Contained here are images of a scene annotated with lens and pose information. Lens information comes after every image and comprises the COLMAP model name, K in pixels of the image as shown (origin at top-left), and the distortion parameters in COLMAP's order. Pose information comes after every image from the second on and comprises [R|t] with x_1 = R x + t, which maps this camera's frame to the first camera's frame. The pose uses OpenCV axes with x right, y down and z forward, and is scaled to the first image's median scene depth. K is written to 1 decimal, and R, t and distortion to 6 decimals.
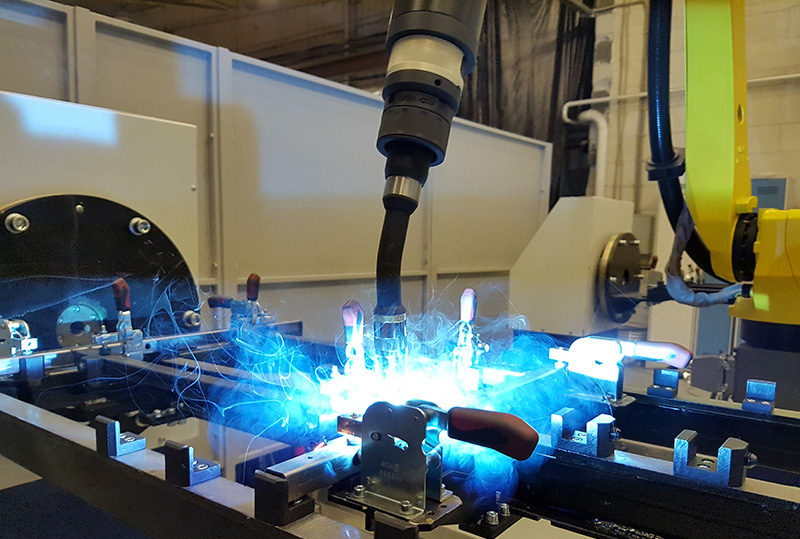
lens RADIAL K [[638.2, 0, 400.0], [0, 638.2, 269.5], [0, 0, 1]] dist [0.100854, -0.000151]
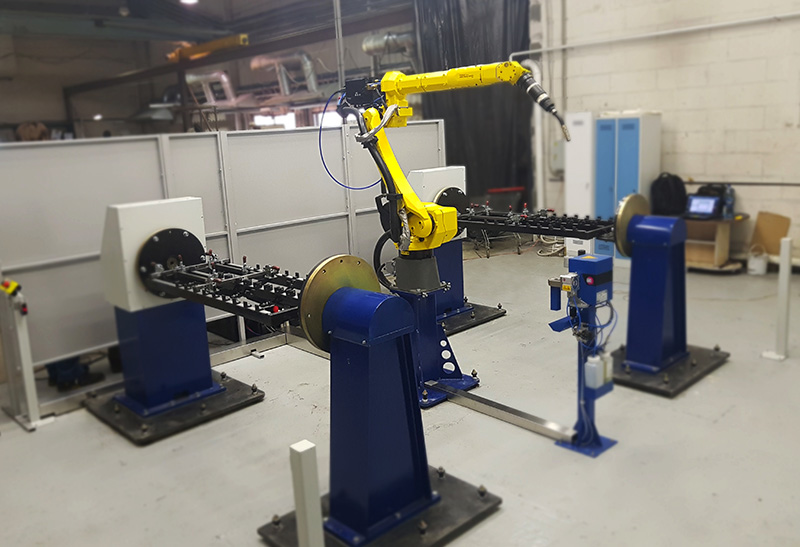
lens RADIAL K [[672.9, 0, 400.0], [0, 672.9, 273.5], [0, 0, 1]] dist [0.003156, 0.004187]
pose [[0.988177, -0.033718, -0.149562, 0.531927], [0.059870, 0.982929, 0.173974, -0.172305], [0.141142, -0.180871, 0.973326, -1.002299]]
